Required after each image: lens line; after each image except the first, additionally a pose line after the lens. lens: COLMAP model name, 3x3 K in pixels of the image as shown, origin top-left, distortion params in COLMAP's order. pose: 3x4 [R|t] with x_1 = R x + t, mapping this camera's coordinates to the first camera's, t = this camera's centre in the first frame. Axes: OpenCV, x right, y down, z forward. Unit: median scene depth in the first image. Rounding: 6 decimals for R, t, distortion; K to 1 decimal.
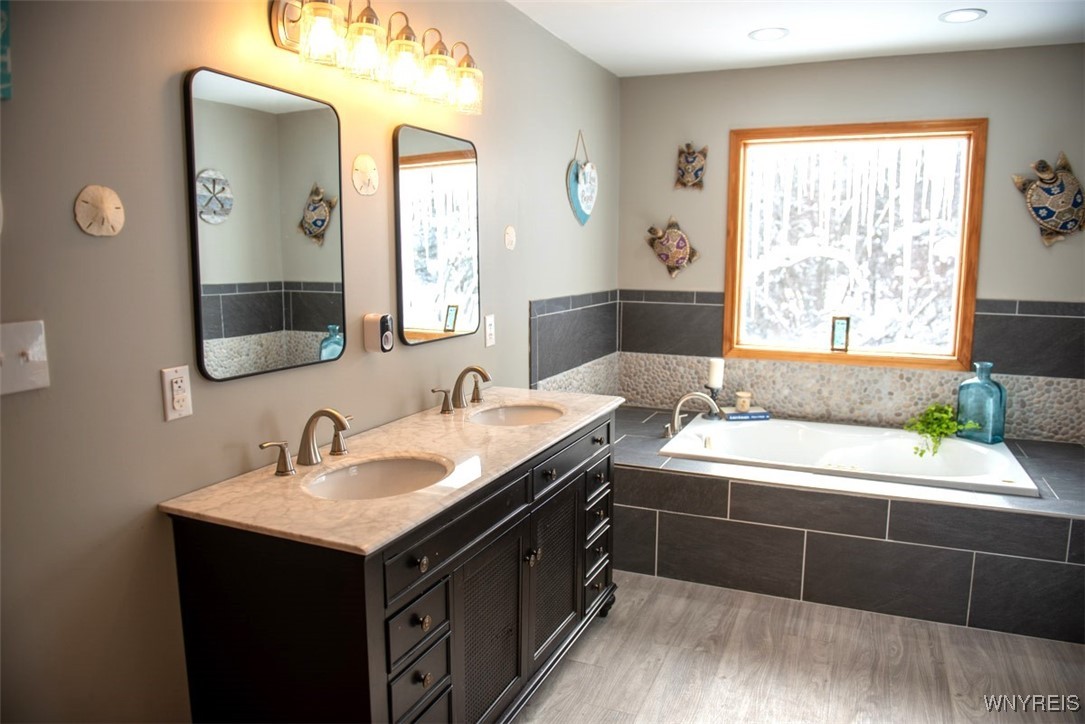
lens RADIAL K [[735.6, 0, 553.1], [0, 735.6, 358.1], [0, 0, 1]] dist [-0.044607, -0.007593]
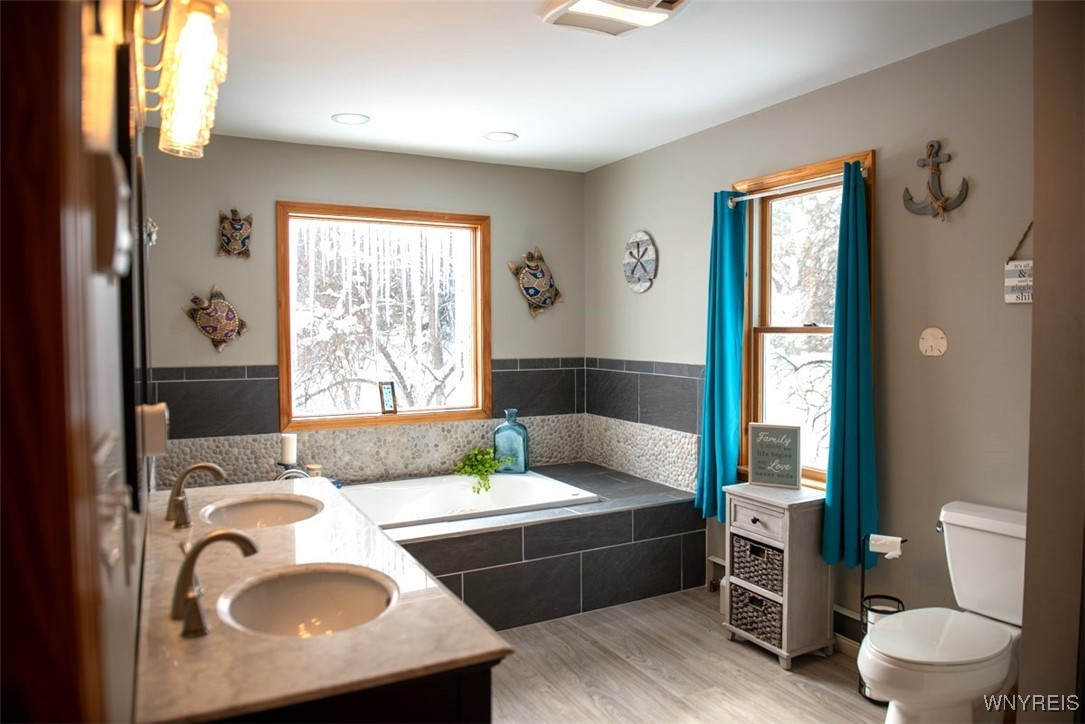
lens RADIAL K [[735.6, 0, 552.7], [0, 735.6, 361.8], [0, 0, 1]] dist [-0.044607, -0.007593]
pose [[0.627422, -0.042179, 0.777536, -0.301634], [0.115231, 0.992567, -0.039139, -0.015159], [-0.770106, 0.114153, 0.627619, 0.120656]]
